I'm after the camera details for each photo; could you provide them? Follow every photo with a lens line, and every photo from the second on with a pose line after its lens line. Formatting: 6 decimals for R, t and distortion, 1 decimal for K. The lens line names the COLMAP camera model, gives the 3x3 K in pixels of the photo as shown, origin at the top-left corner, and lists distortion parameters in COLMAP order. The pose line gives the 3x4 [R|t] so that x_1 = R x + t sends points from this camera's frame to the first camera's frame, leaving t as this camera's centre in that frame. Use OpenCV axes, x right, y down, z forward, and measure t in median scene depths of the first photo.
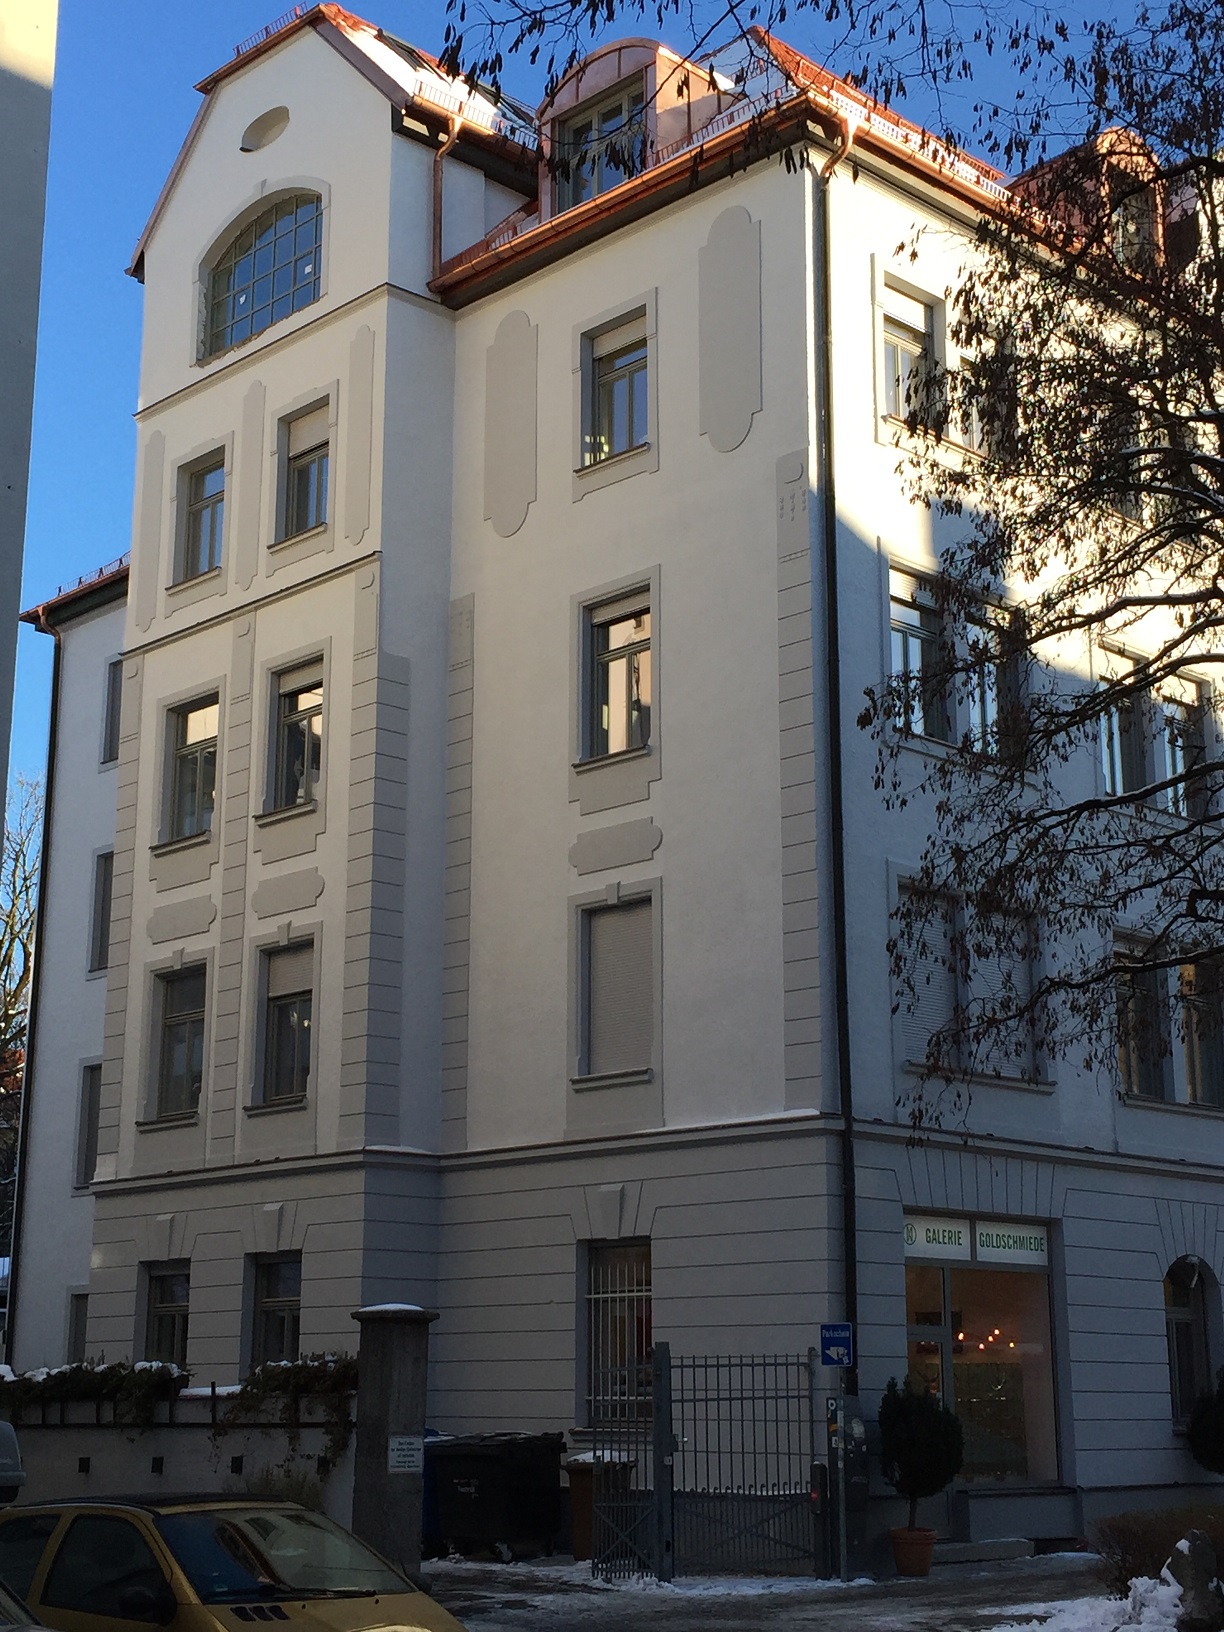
lens RADIAL K [[2320.3, 0, 612.0], [0, 2320.3, 816.0], [0, 0, 1]] dist [0.006725, 0.002461]
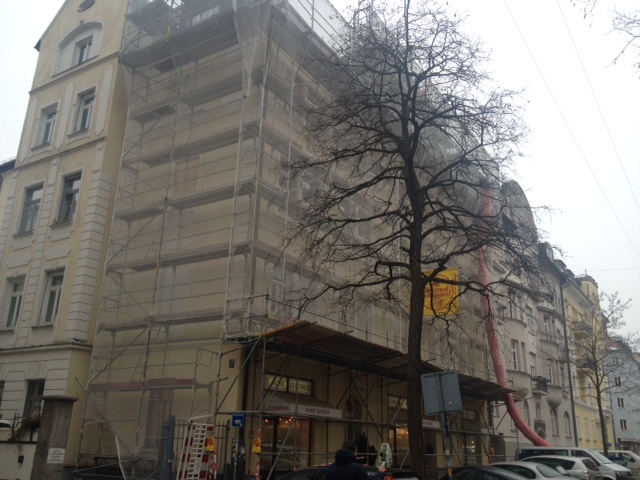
lens RADIAL K [[608.0, 0, 320.0], [0, 608.0, 240.0], [0, 0, 1]] dist [-0.007873, -0.016557]
pose [[0.974132, 0.098253, 0.203504, 0.021047], [-0.082485, 0.992996, -0.084587, 0.060656], [-0.210389, 0.065613, 0.975413, 0.229746]]
